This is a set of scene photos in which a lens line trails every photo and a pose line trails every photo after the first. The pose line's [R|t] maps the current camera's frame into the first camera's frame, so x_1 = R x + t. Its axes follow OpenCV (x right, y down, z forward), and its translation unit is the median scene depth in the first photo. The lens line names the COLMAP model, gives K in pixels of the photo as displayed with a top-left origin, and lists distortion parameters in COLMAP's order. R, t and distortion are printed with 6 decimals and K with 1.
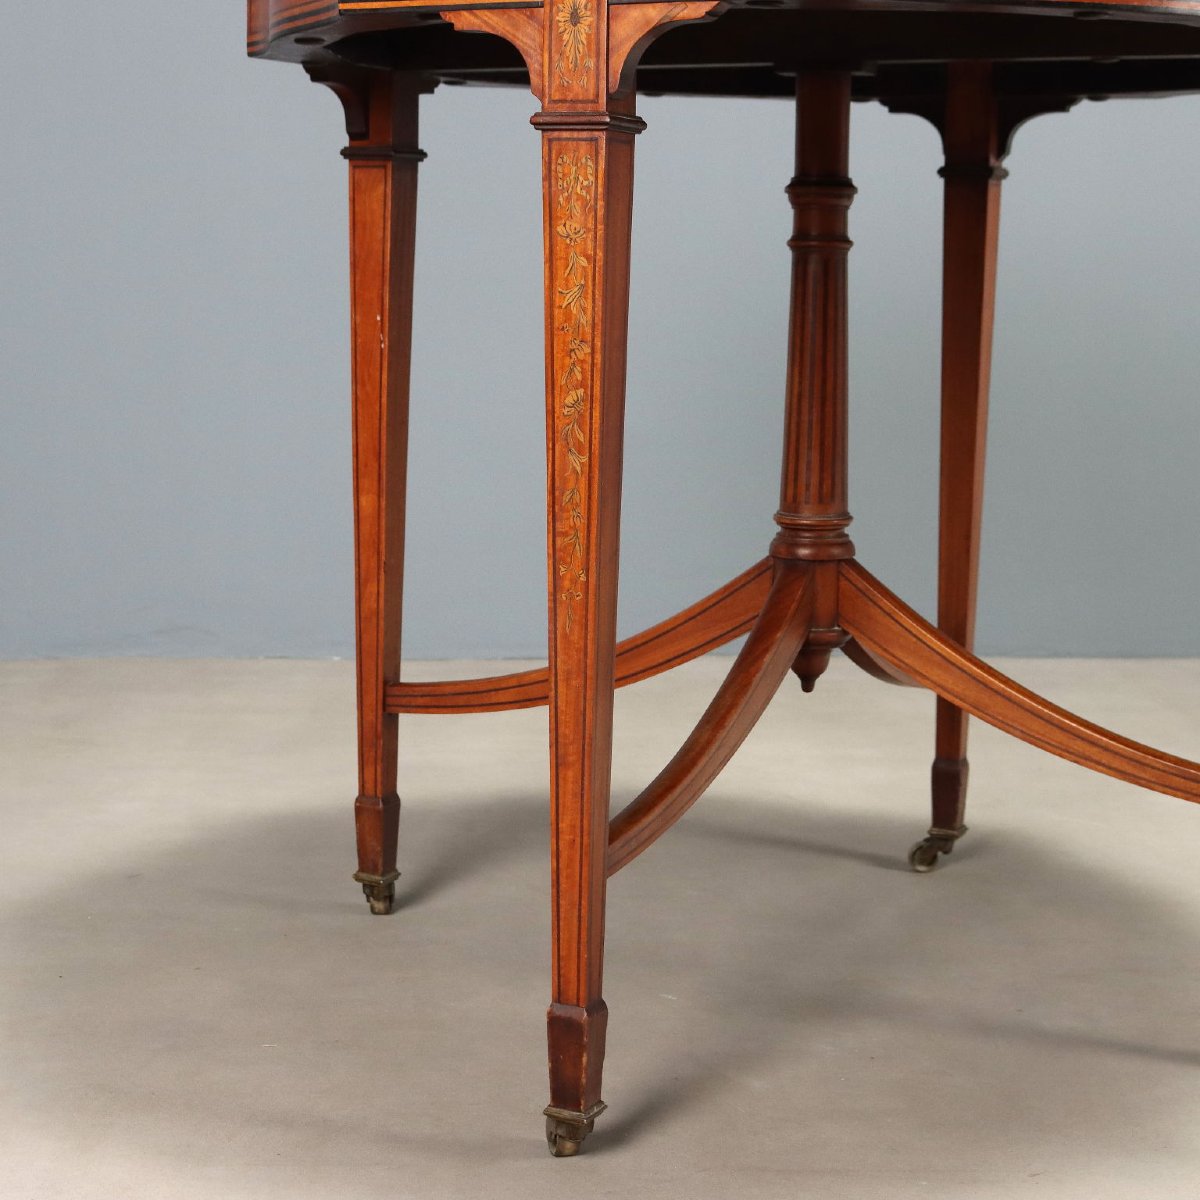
lens RADIAL K [[2222.2, 0, 600.0], [0, 2222.2, 600.0], [0, 0, 1]] dist [-0.035376, -0.269742]
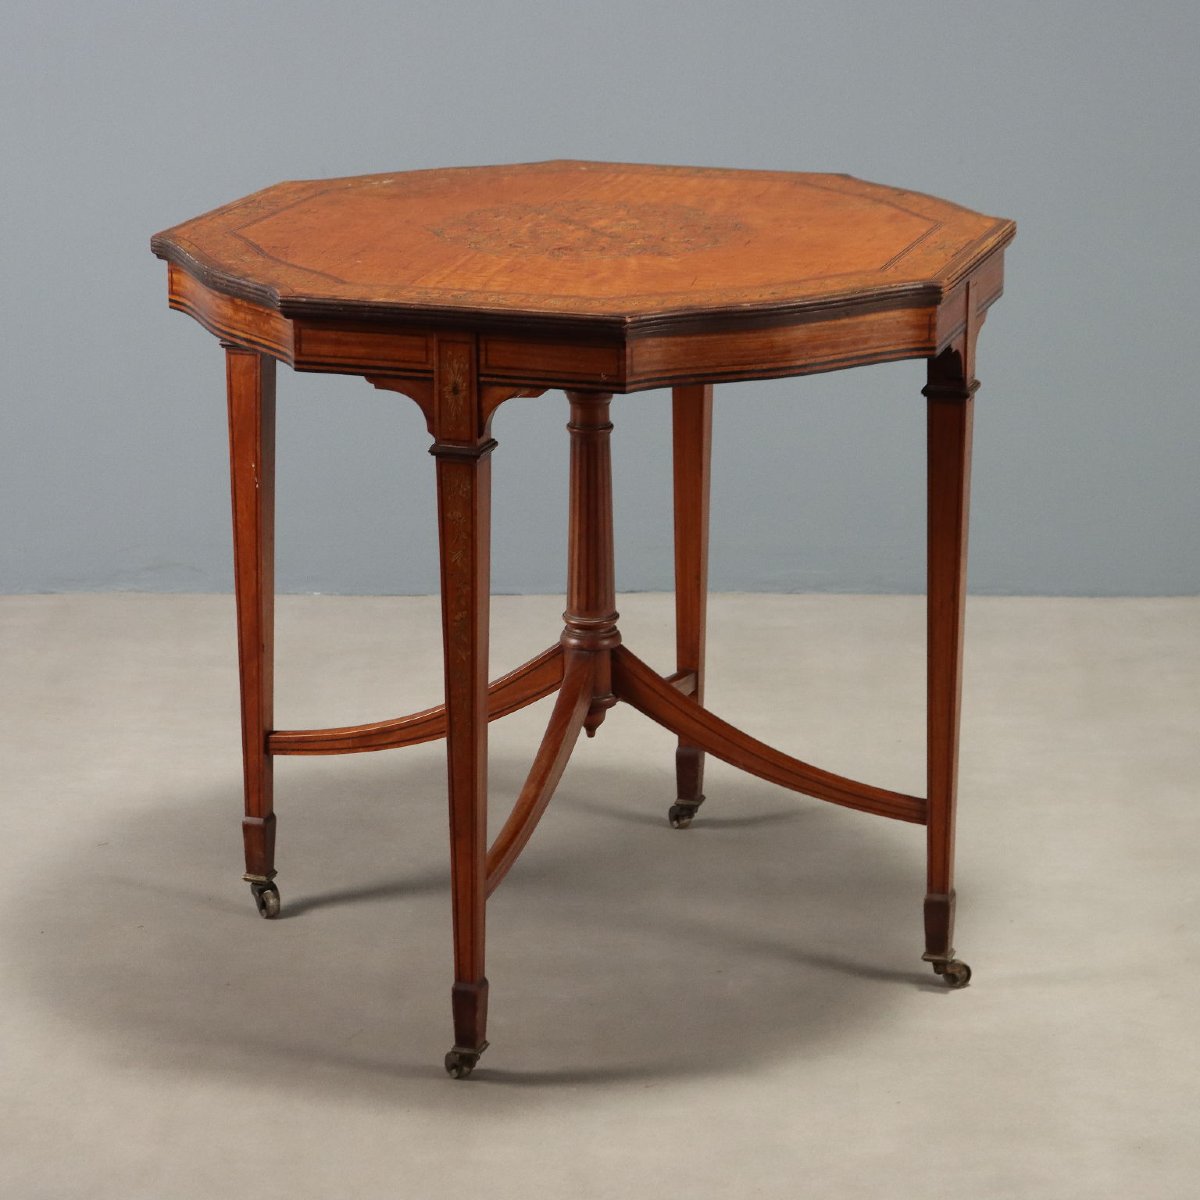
lens RADIAL K [[3972.9, 0, 600.0], [0, 3972.9, 600.0], [0, 0, 1]] dist [0.128943, -0.336975]
pose [[0.988400, -0.056080, 0.141140, -0.251963], [0.036635, 0.989925, 0.136774, -0.390892], [-0.147388, -0.130016, 0.980496, -1.457411]]
